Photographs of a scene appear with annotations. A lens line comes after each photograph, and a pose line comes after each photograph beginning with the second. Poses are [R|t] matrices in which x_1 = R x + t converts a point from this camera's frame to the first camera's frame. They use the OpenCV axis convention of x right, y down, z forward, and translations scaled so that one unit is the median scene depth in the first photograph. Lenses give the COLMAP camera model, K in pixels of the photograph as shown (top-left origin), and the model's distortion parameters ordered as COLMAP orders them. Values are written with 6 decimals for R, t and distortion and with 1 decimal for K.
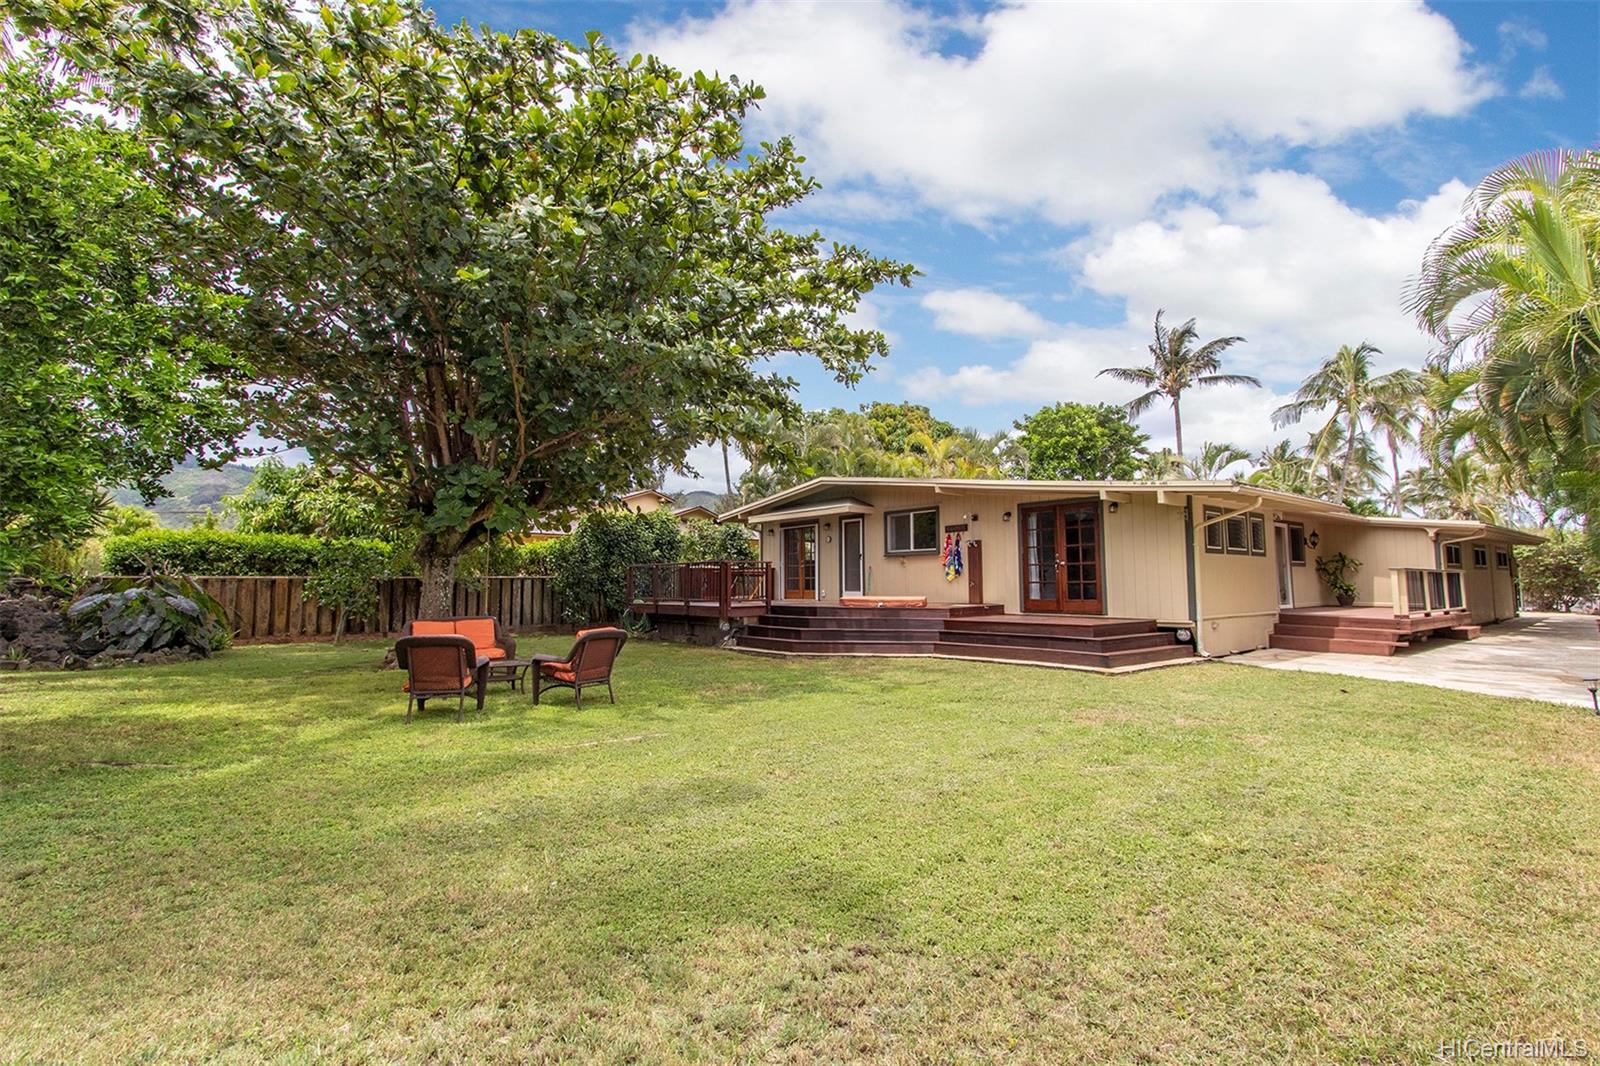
lens RADIAL K [[742.5, 0, 794.6], [0, 742.5, 536.8], [0, 0, 1]] dist [0.012390, -0.001603]
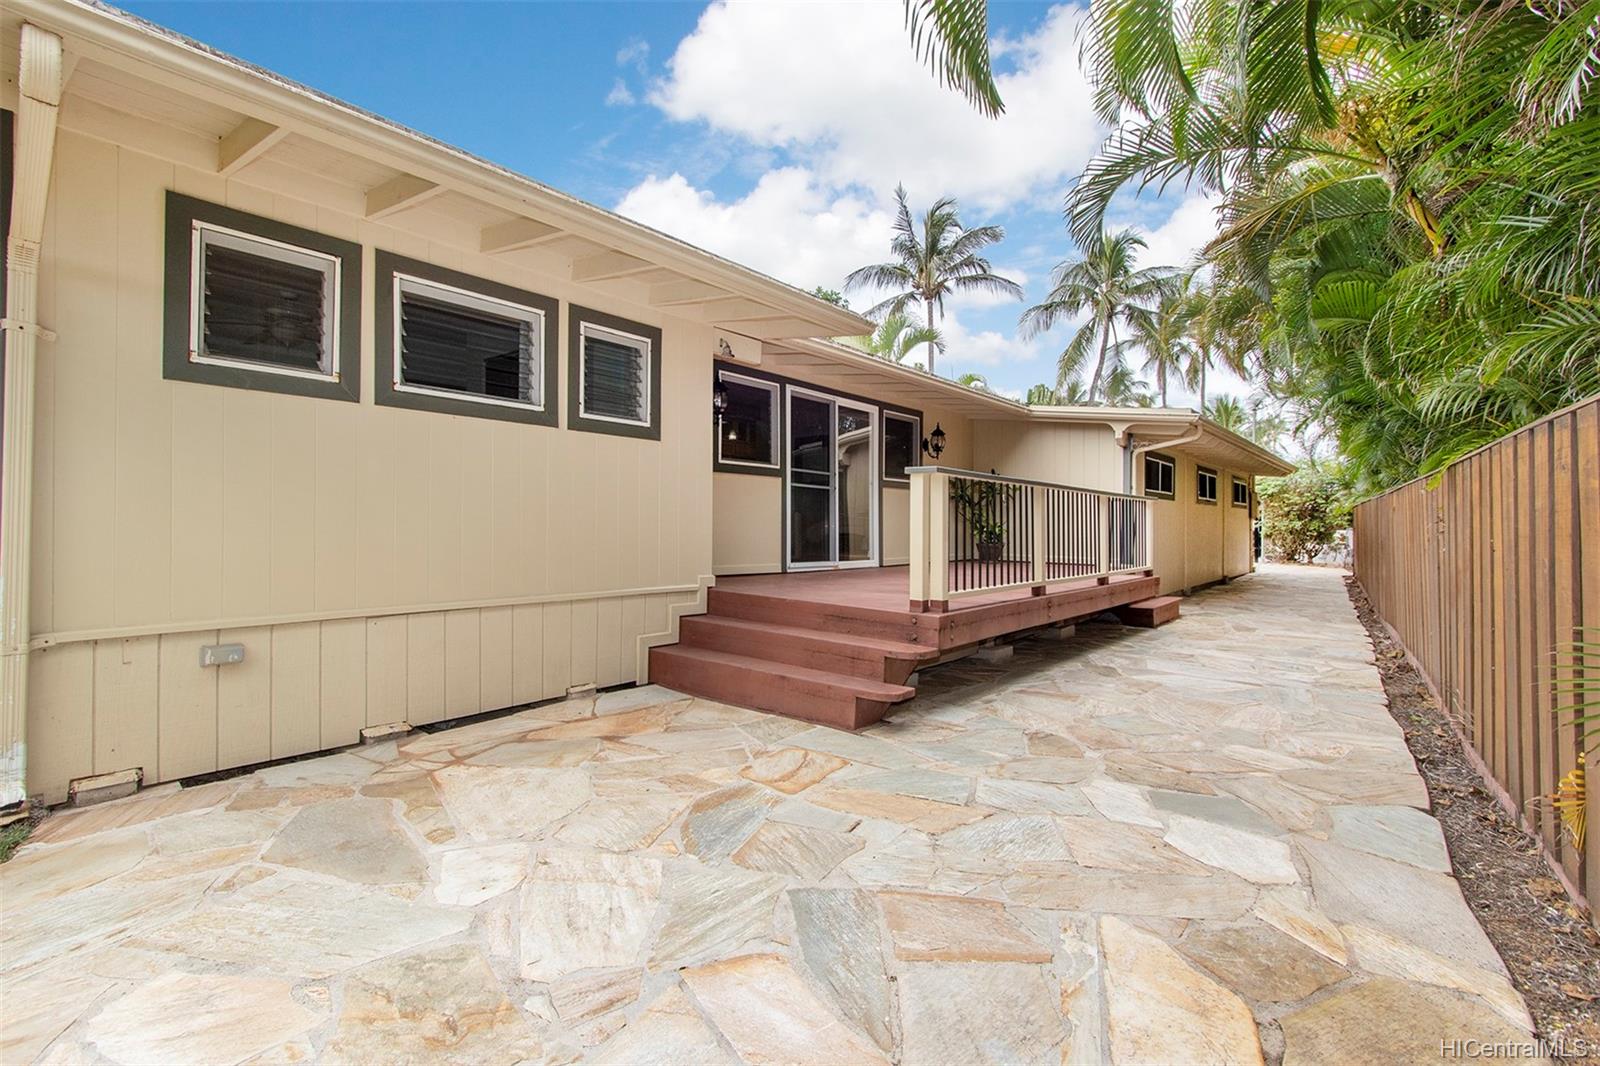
lens RADIAL K [[742.5, 0, 808.2], [0, 742.5, 532.6], [0, 0, 1]] dist [0.012390, -0.001603]
pose [[0.978454, 0.006481, 0.206362, 0.476738], [-0.020599, 0.997584, 0.066341, 0.035489], [-0.205433, -0.069162, 0.976224, 0.468282]]
